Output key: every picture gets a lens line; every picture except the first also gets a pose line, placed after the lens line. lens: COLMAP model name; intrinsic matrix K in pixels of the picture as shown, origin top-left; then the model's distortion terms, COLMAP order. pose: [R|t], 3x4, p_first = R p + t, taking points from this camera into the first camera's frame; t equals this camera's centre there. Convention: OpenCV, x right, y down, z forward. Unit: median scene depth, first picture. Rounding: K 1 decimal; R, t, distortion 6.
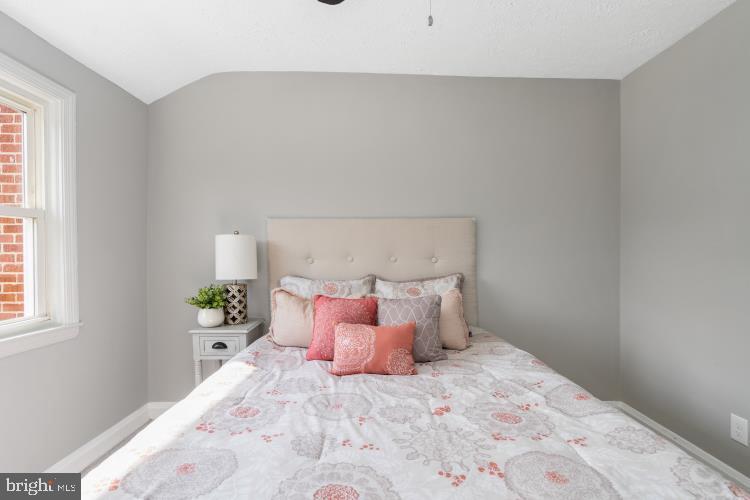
lens RADIAL K [[349.6, 0, 375.2], [0, 349.6, 251.8], [0, 0, 1]] dist [-0.002379, 0.000480]
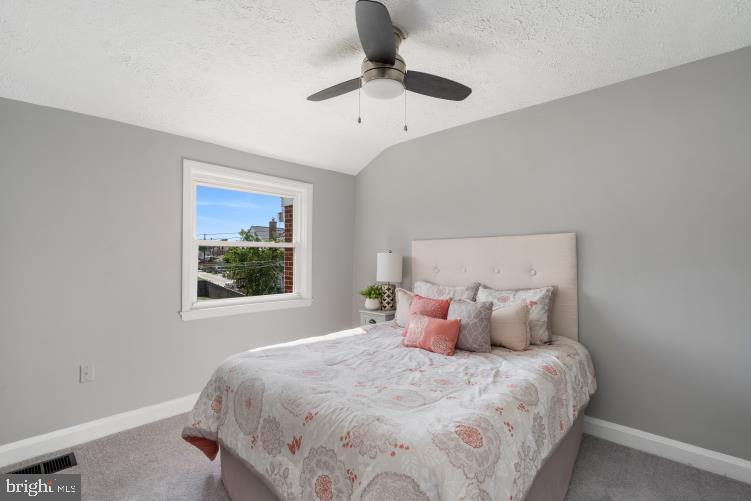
lens RADIAL K [[336.8, 0, 379.0], [0, 336.8, 253.9], [0, 0, 1]] dist [-0.003855, -0.000027]
pose [[0.733537, -0.007848, -0.679604, 0.863534], [-0.001530, 0.999912, -0.013197, -0.034253], [0.679648, 0.010720, 0.733460, -0.175977]]
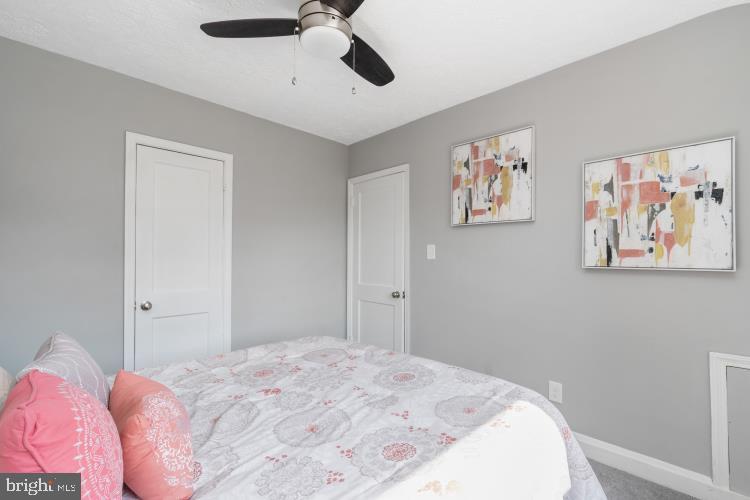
lens RADIAL K [[336.3, 0, 378.5], [0, 336.3, 253.4], [0, 0, 1]] dist [-0.003855, -0.000027]
pose [[-0.696372, 0.002955, 0.717675, -0.696476], [-0.009281, 0.999871, -0.013122, 0.002399], [-0.717621, -0.015799, -0.696254, 1.221170]]
